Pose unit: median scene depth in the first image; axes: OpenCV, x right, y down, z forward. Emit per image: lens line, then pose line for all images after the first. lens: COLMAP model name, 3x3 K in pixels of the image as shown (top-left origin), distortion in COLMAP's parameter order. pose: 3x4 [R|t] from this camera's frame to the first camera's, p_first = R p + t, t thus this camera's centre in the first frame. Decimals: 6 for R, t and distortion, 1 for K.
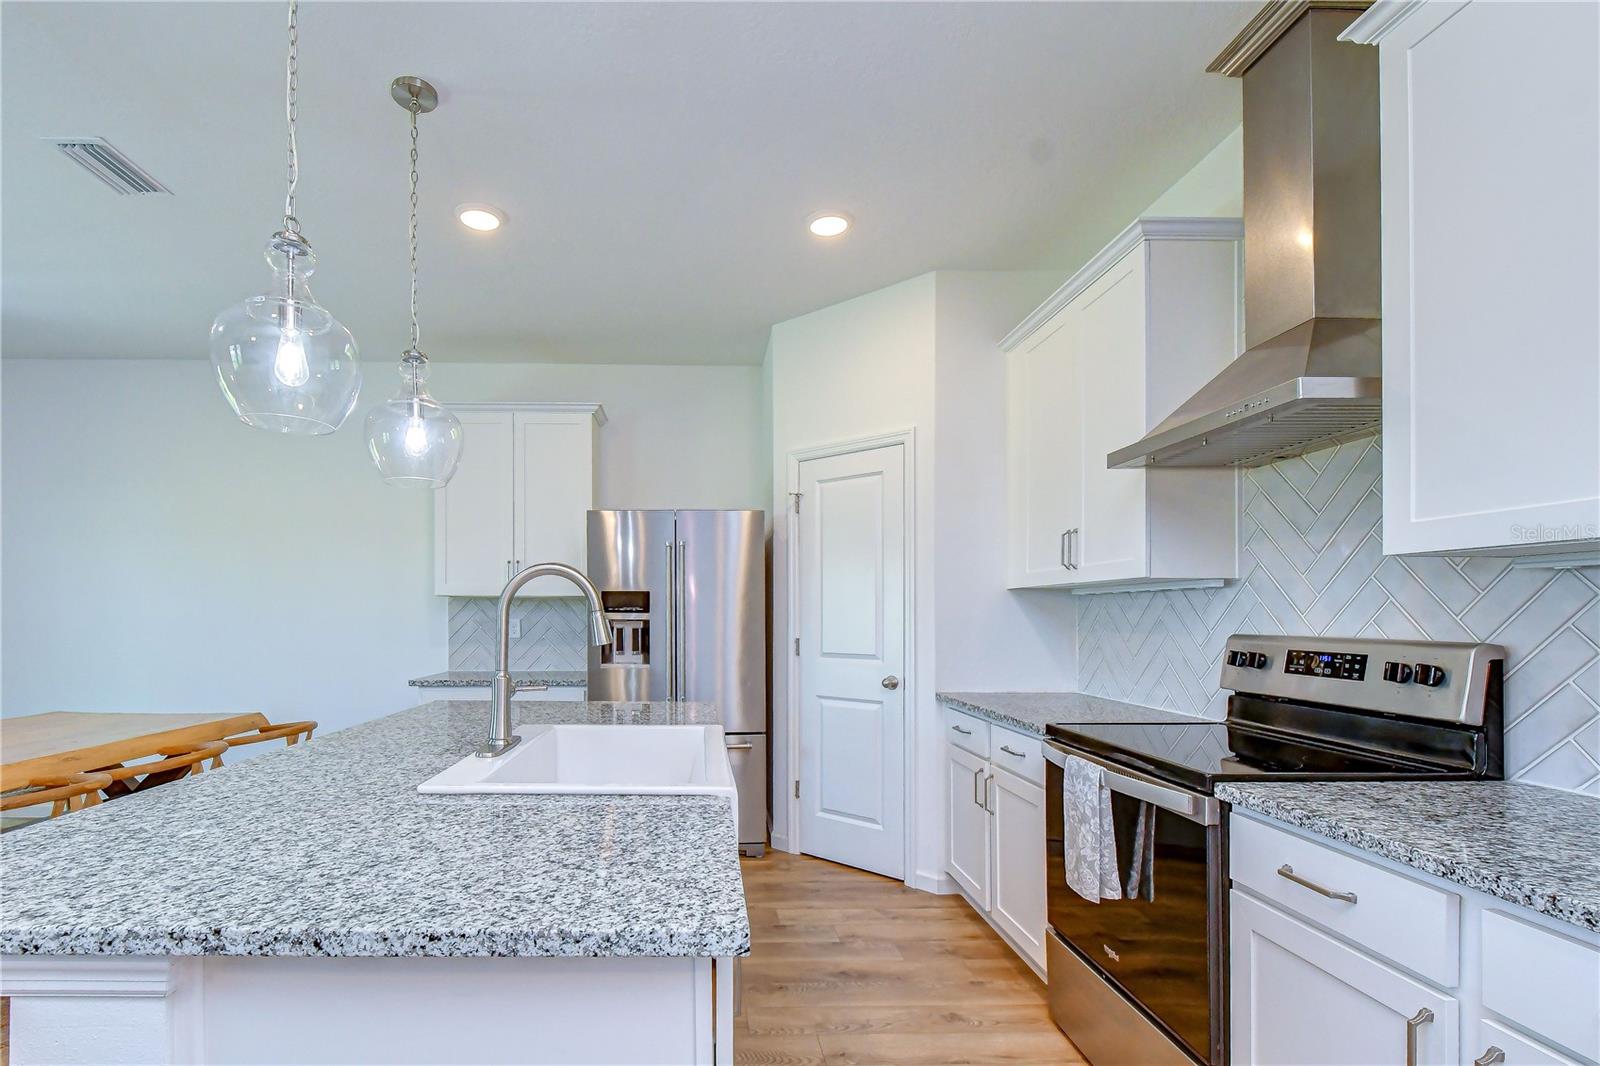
lens RADIAL K [[766.5, 0, 739.6], [0, 766.5, 617.7], [0, 0, 1]] dist [-0.000973, -0.000807]
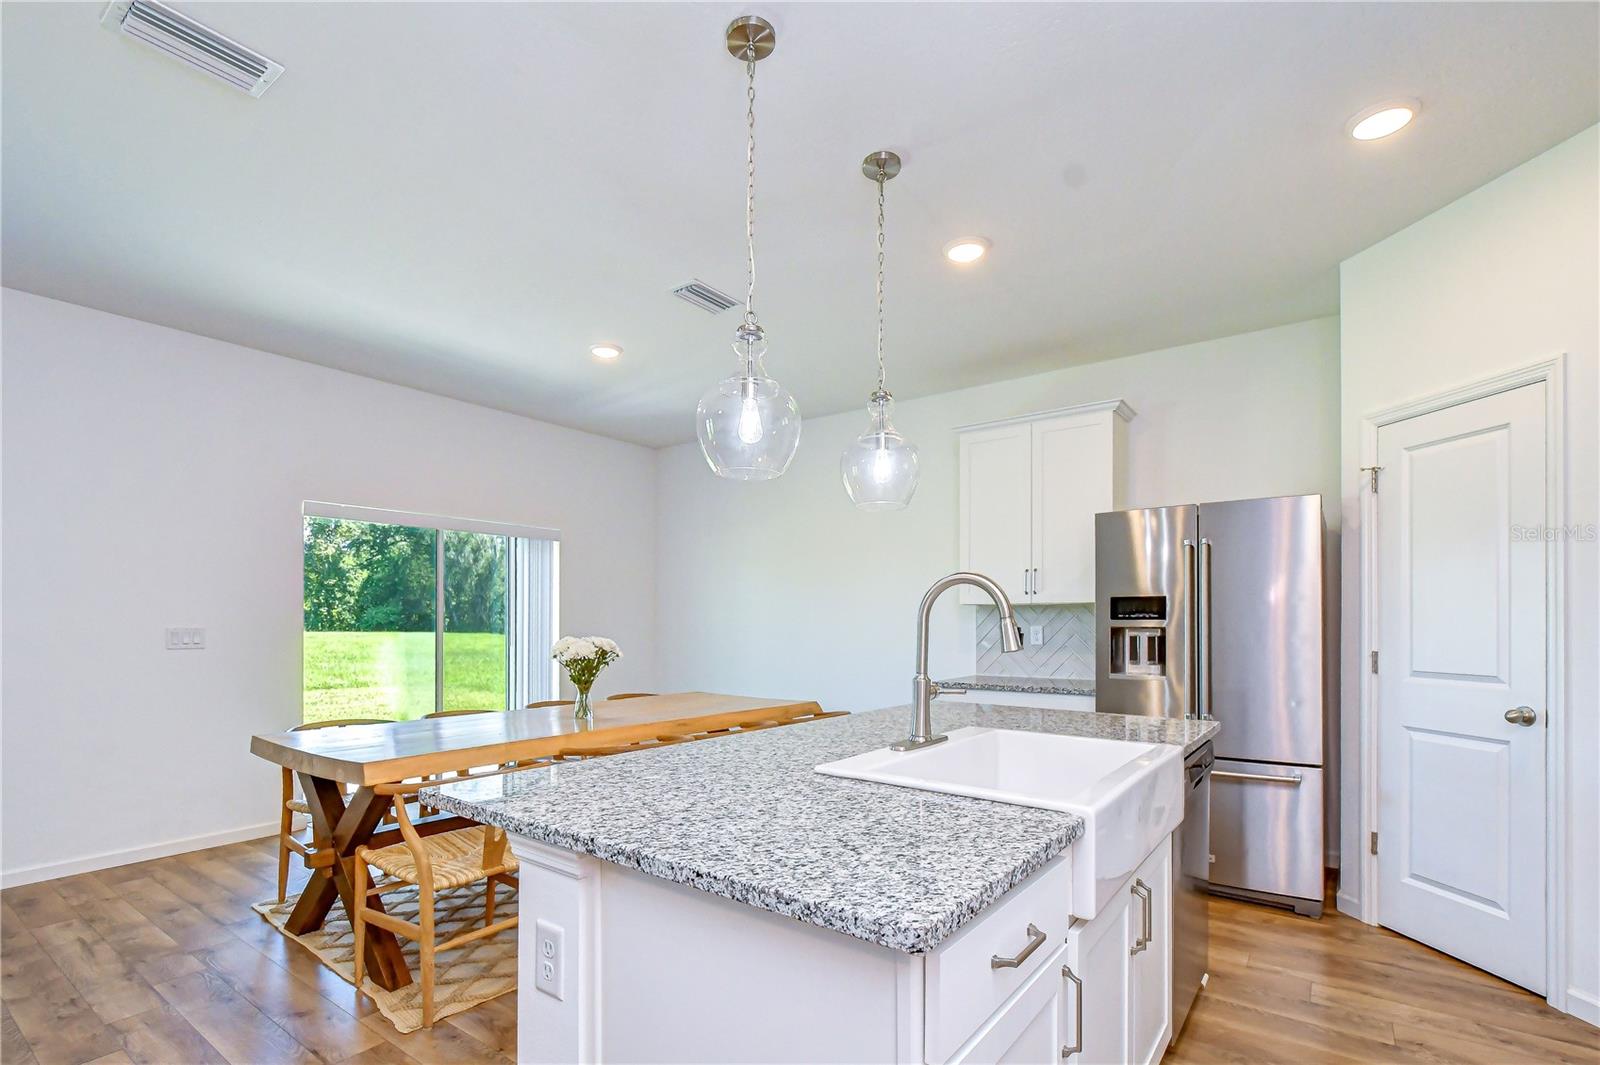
lens RADIAL K [[750.5, 0, 784.2], [0, 750.5, 623.0], [0, 0, 1]] dist [0.002404, -0.000503]
pose [[0.784712, -0.000523, -0.619860, 0.190192], [-0.001134, 0.999997, -0.002281, 0.000015], [0.619860, 0.002493, 0.784709, 0.040006]]
